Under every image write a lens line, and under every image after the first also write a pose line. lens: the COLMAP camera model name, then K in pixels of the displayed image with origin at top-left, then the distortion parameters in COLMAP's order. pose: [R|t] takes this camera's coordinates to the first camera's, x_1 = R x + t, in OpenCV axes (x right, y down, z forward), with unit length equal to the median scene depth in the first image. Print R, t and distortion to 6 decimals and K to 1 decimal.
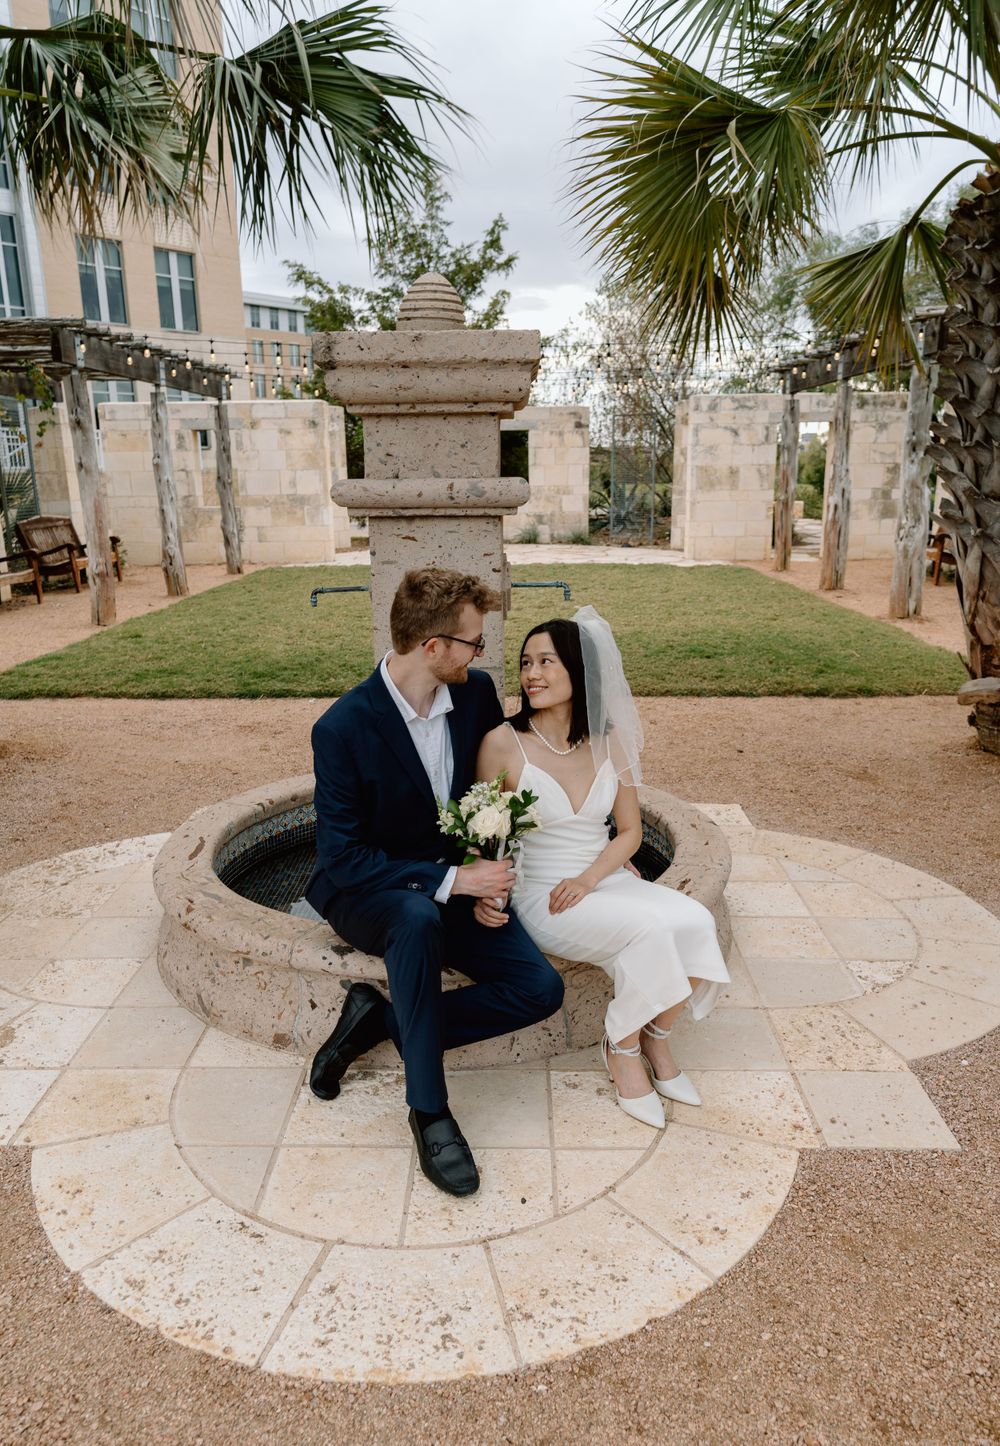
lens RADIAL K [[1025.9, 0, 500.3], [0, 1025.9, 748.8], [0, 0, 1]] dist [0.006537, 0.001388]
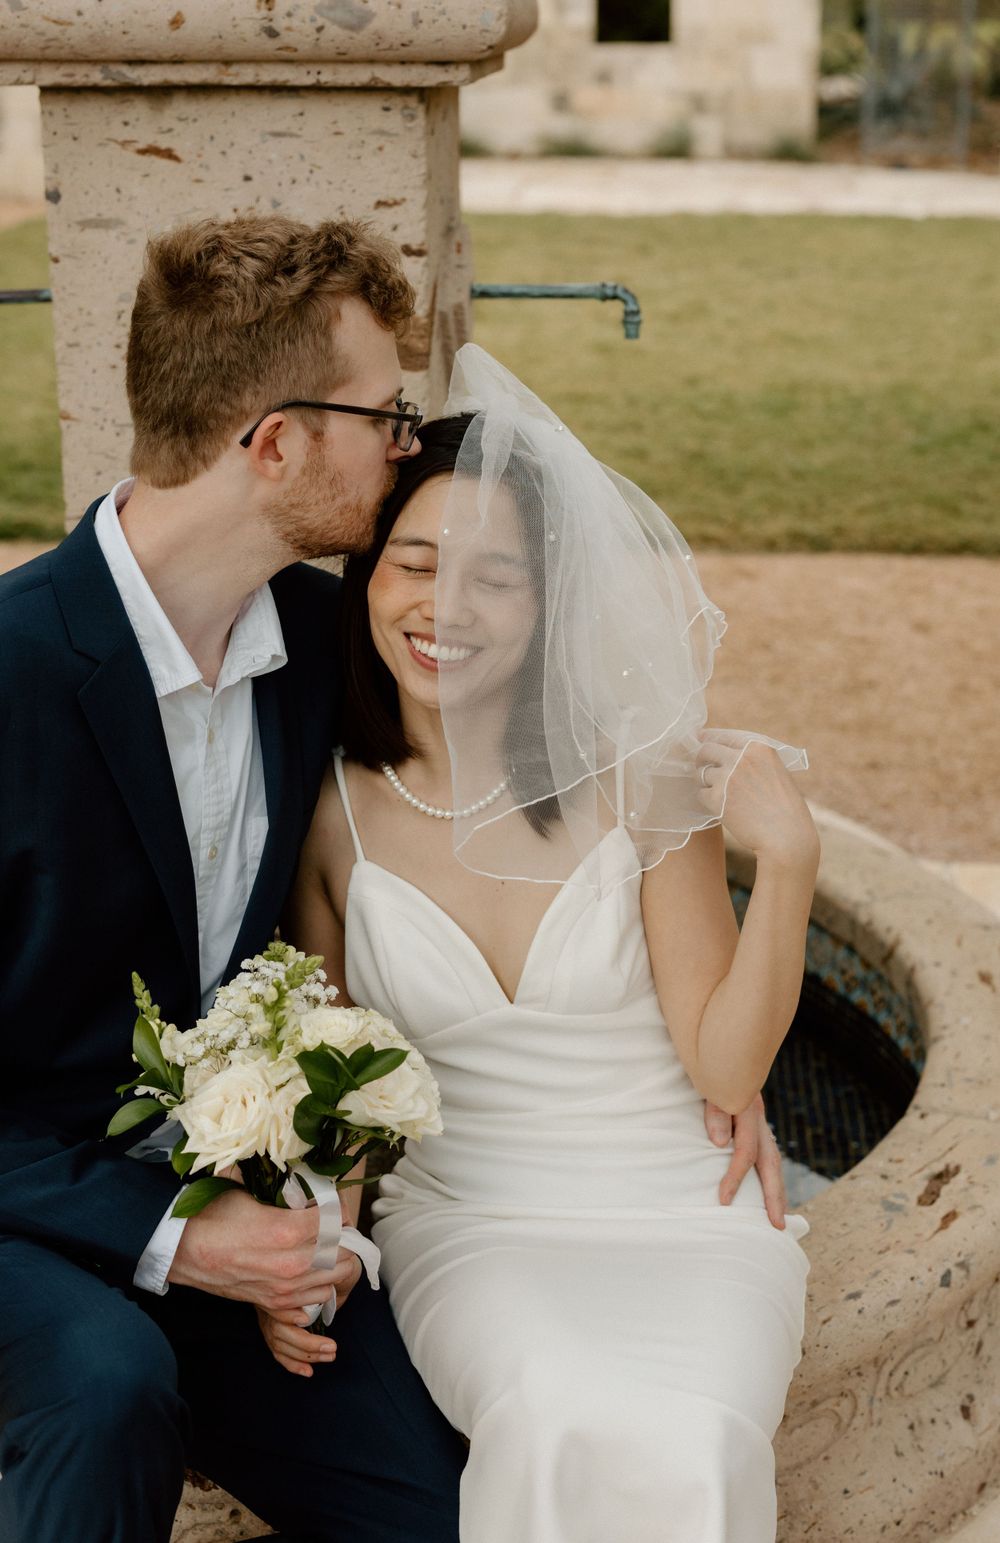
lens RADIAL K [[2276.6, 0, 501.3], [0, 2276.6, 749.6], [0, 0, 1]] dist [-0.000125, -0.039764]
pose [[0.998451, 0.024359, -0.050029, 0.068043], [-0.021466, 0.998111, 0.057572, -0.053736], [0.051337, -0.056409, 0.997087, 0.243904]]
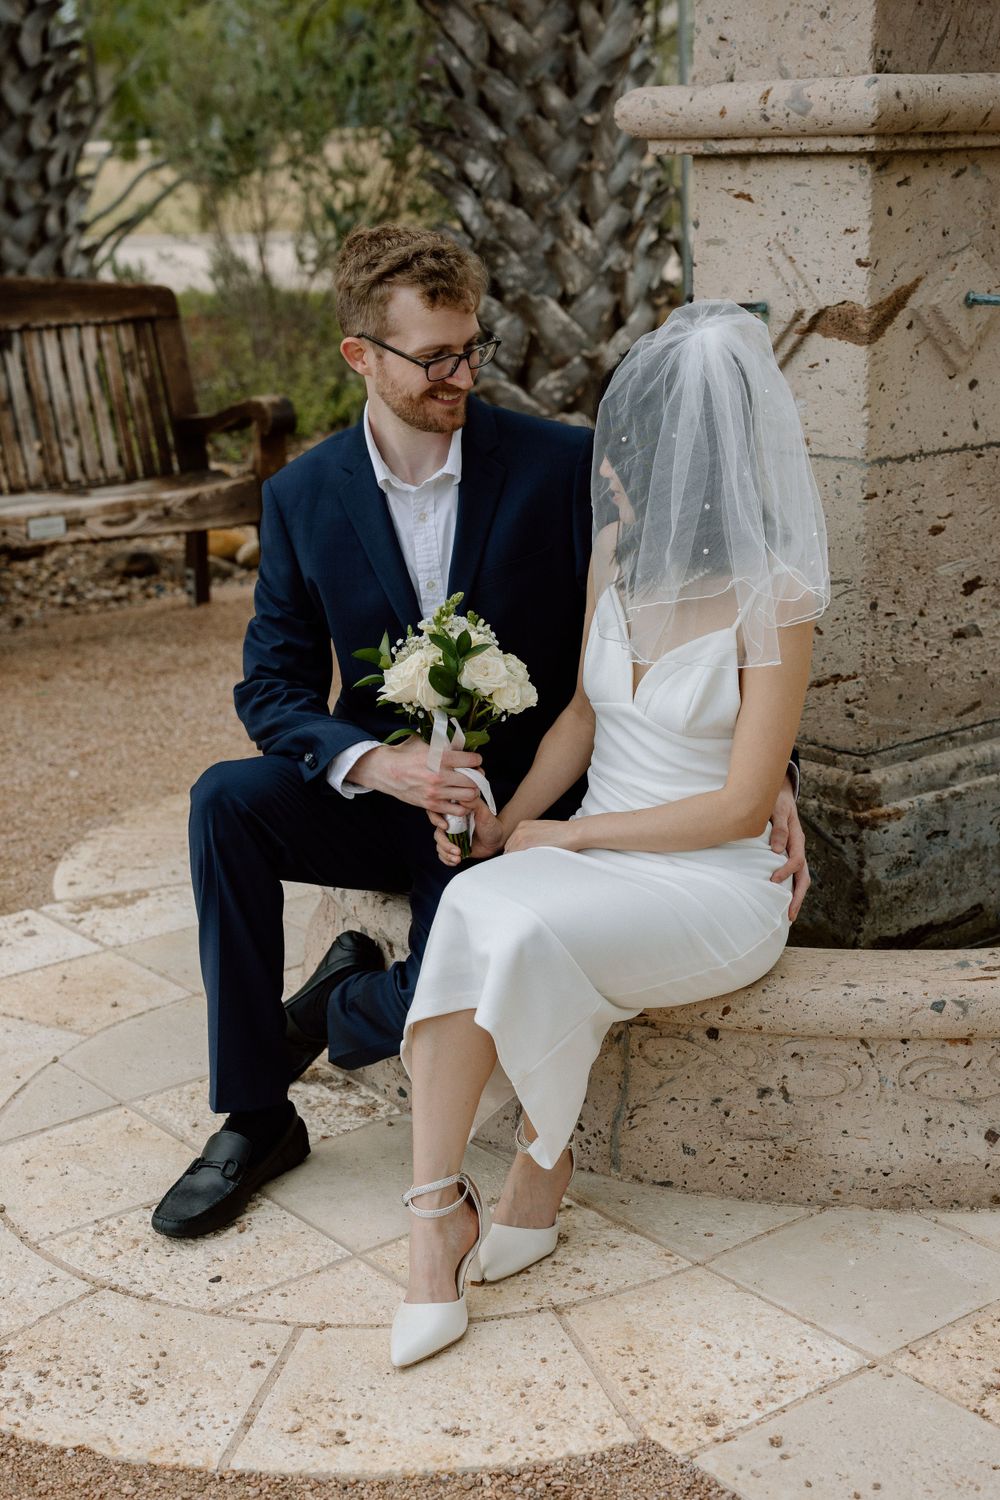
lens RADIAL K [[2234.8, 0, 500.0], [0, 2234.8, 750.0], [0, 0, 1]] dist [0.023106, -0.042565]
pose [[0.628352, 0.196524, -0.752696, 0.761023], [-0.178944, 0.978132, 0.106001, -0.026152], [0.757068, 0.068084, 0.649779, 0.176201]]
